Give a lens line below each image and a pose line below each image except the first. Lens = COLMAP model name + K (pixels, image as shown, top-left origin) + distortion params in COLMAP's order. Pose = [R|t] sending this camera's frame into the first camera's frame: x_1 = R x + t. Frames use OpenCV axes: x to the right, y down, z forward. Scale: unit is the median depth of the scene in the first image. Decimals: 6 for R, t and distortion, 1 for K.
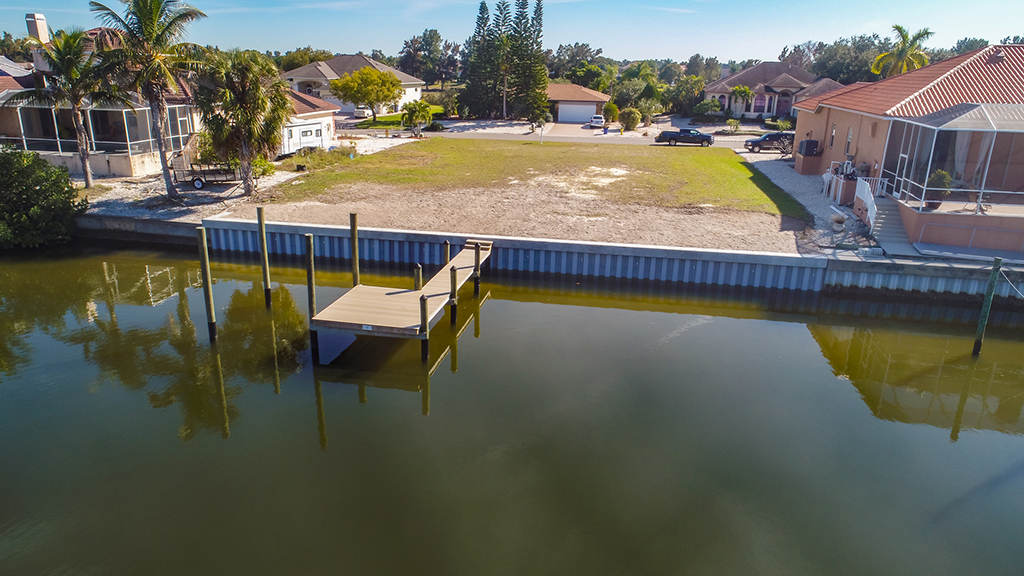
lens RADIAL K [[692.2, 0, 512.0], [0, 692.2, 288.0], [0, 0, 1]] dist [-0.001718, -0.000971]
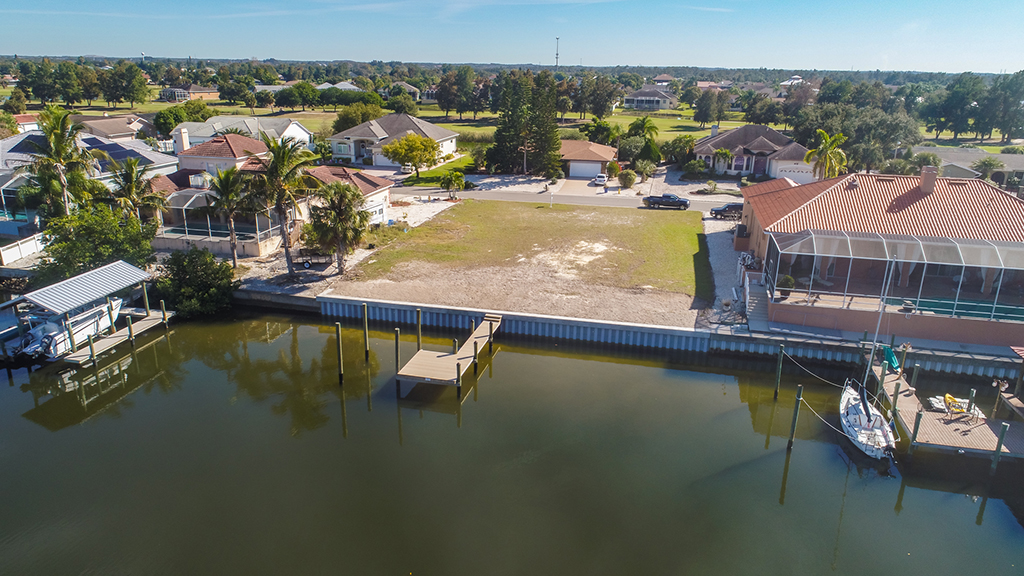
lens RADIAL K [[692.2, 0, 512.0], [0, 692.2, 288.0], [0, 0, 1]] dist [-0.001718, -0.000971]
pose [[0.998936, 0.010370, -0.044926, 0.053994], [-0.010410, 0.999946, -0.000647, -0.107522], [0.044917, 0.001114, 0.998990, -0.474026]]
